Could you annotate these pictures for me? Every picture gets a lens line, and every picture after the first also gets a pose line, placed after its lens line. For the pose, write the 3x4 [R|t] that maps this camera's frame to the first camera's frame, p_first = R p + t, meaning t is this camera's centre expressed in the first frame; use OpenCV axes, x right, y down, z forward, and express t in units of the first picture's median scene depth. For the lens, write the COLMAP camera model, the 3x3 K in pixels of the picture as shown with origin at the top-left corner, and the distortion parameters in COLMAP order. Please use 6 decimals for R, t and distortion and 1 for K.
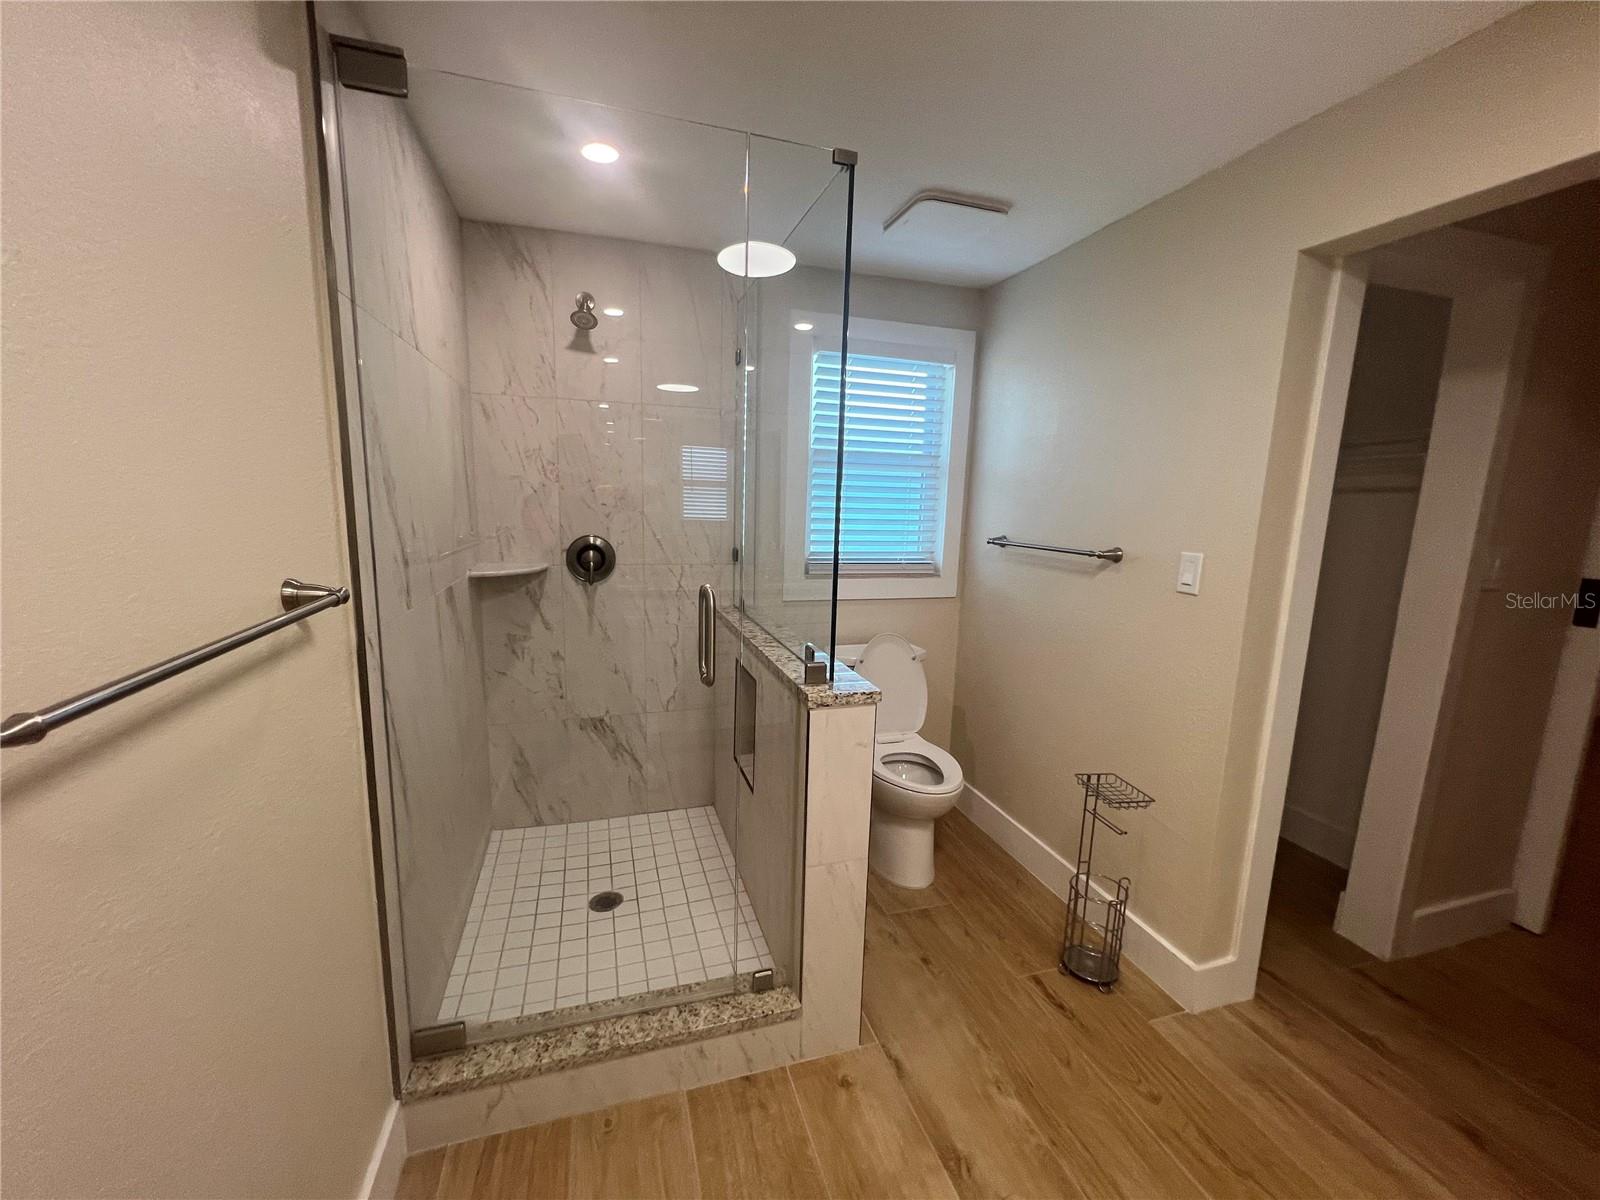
lens RADIAL K [[645.3, 0, 796.1], [0, 645.3, 604.5], [0, 0, 1]] dist [0.000408, 0.000106]
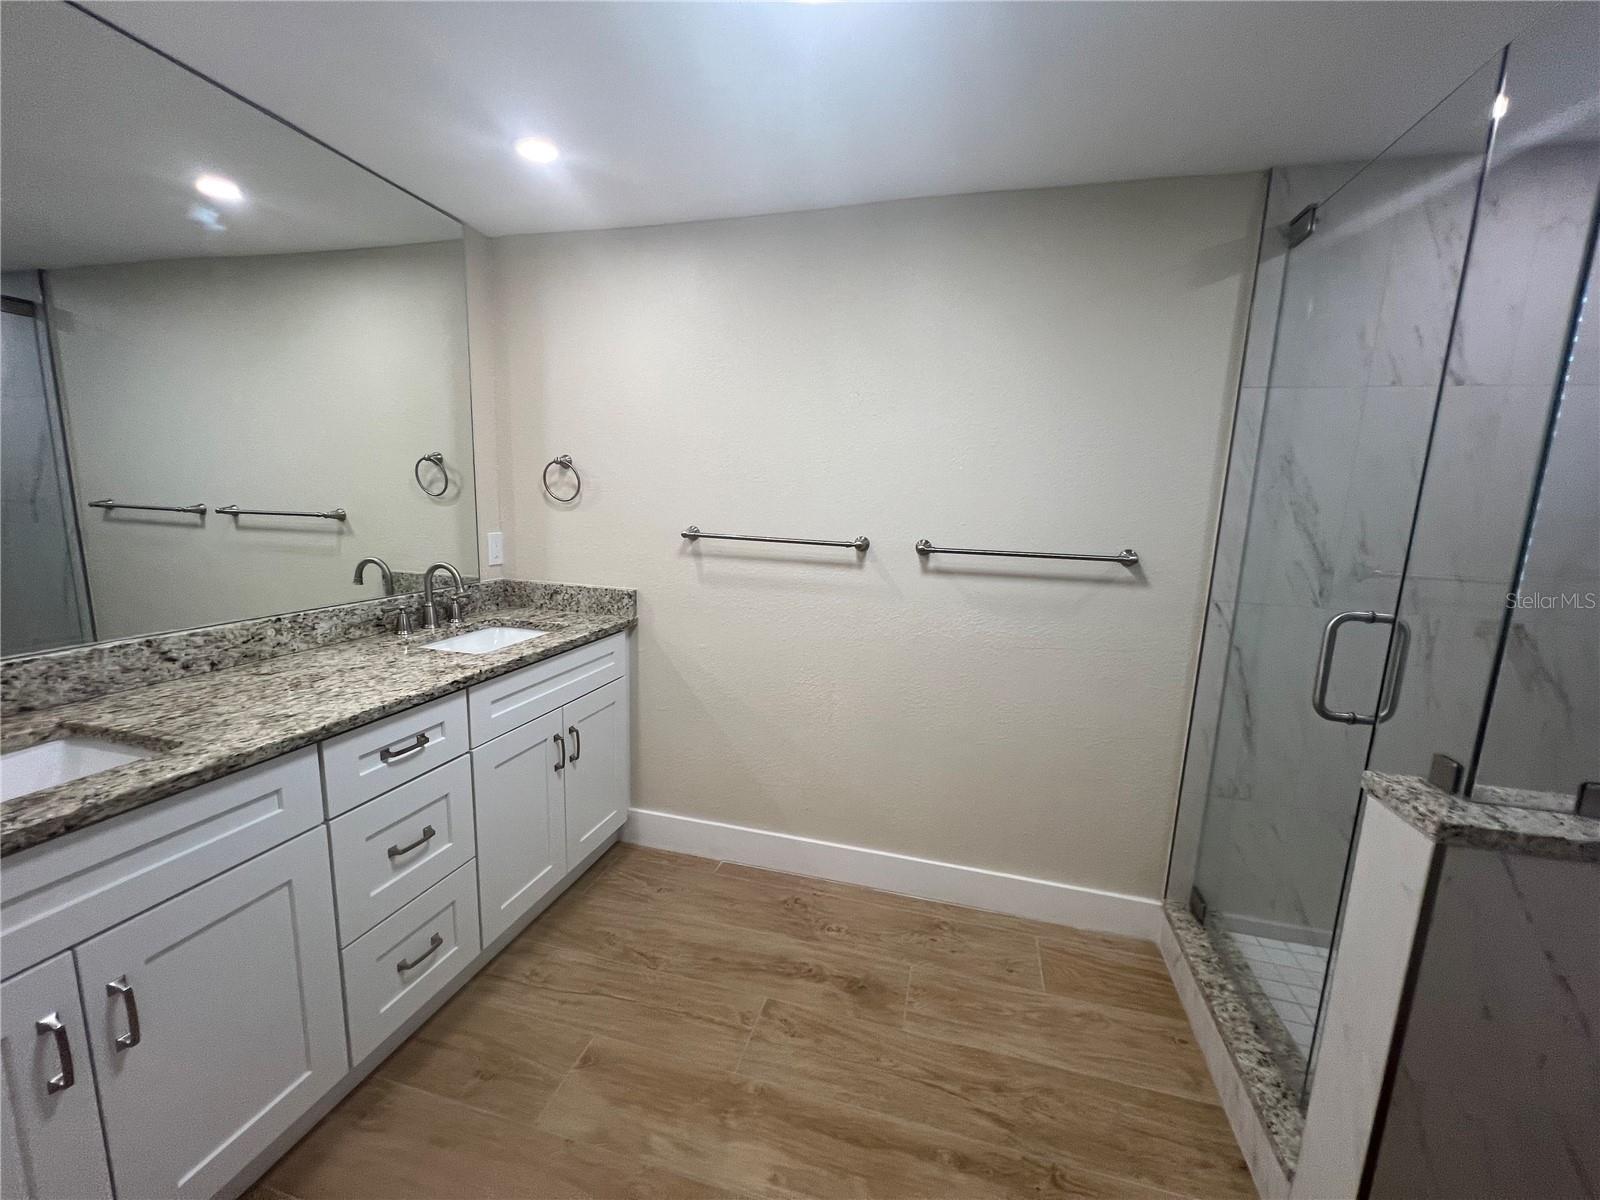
lens RADIAL K [[640.6, 0, 799.9], [0, 640.6, 603.3], [0, 0, 1]] dist [-0.001434, 0.000185]
pose [[-0.531468, 0.094918, -0.841744, 0.906866], [-0.188423, 0.955560, 0.226720, -0.082815], [0.825856, 0.279098, -0.489965, 0.712147]]
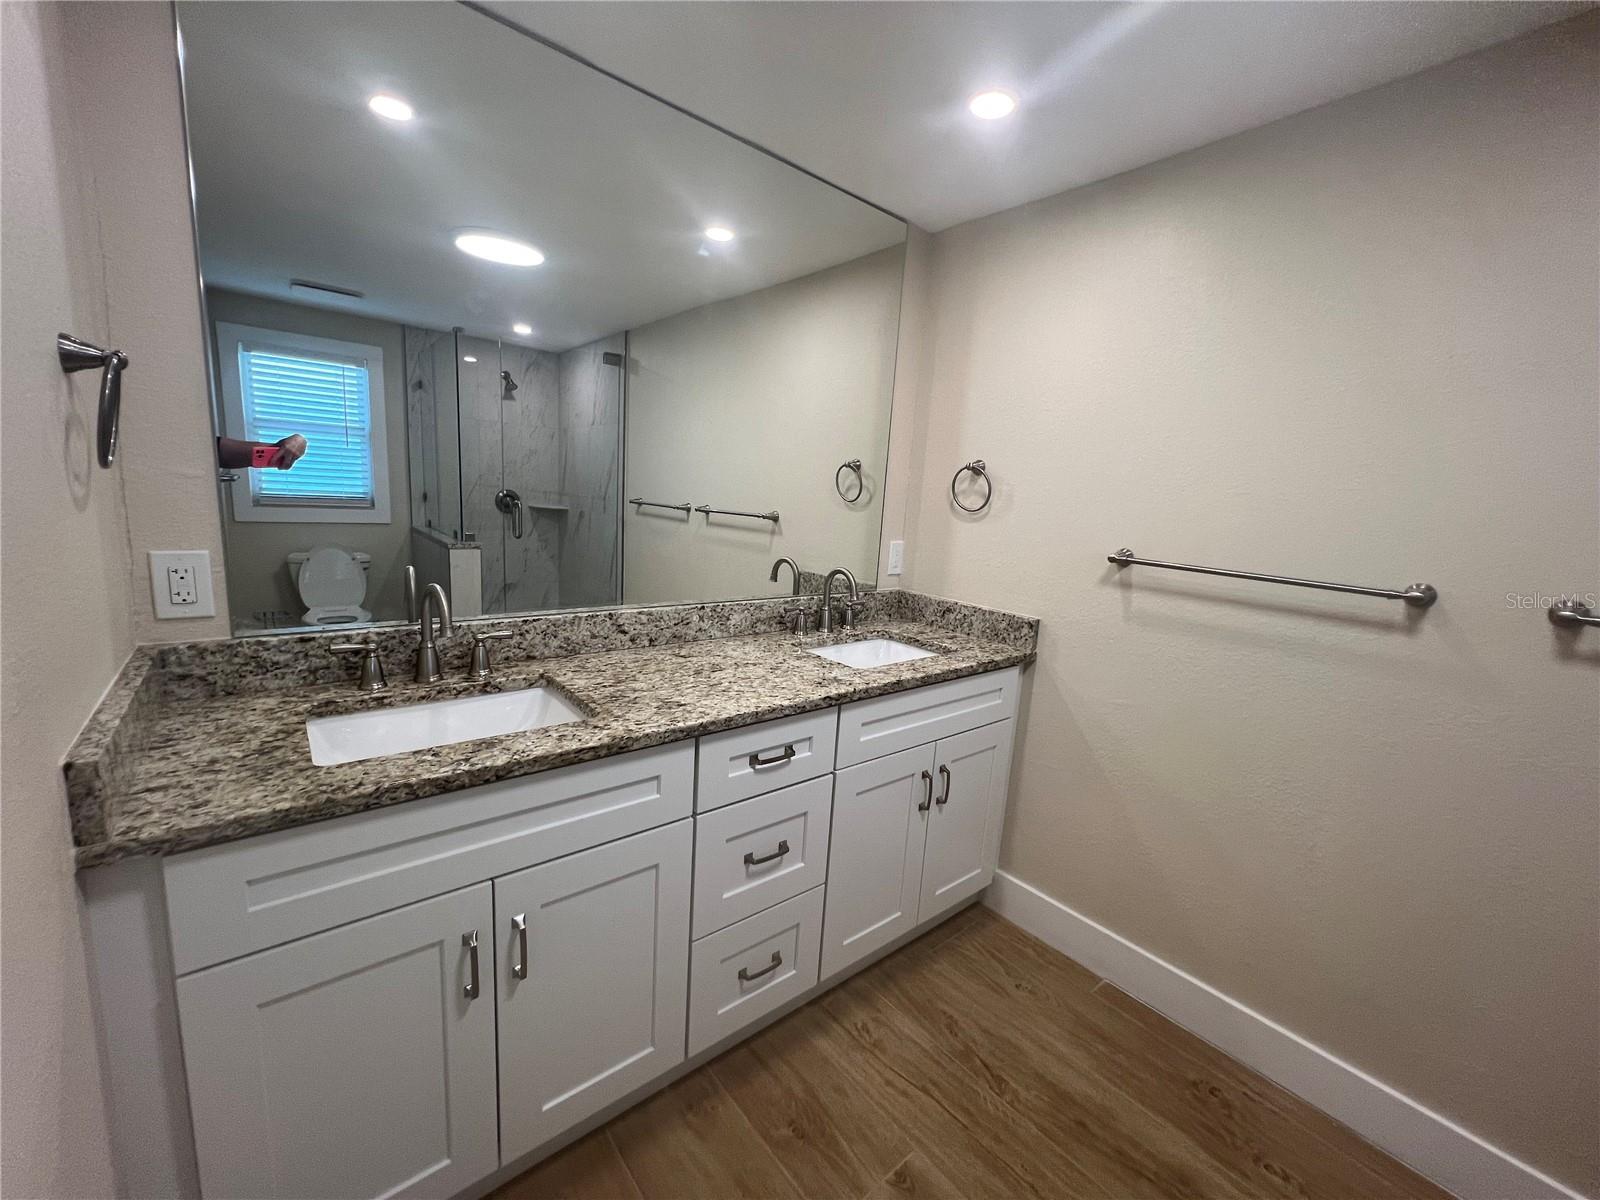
lens RADIAL K [[640.6, 0, 799.9], [0, 640.6, 603.3], [0, 0, 1]] dist [-0.001434, 0.000185]
pose [[-0.921059, -0.017459, -0.389031, 0.770102], [-0.149354, 0.938439, 0.311489, -0.052303], [0.359644, 0.345003, -0.866966, 0.564058]]
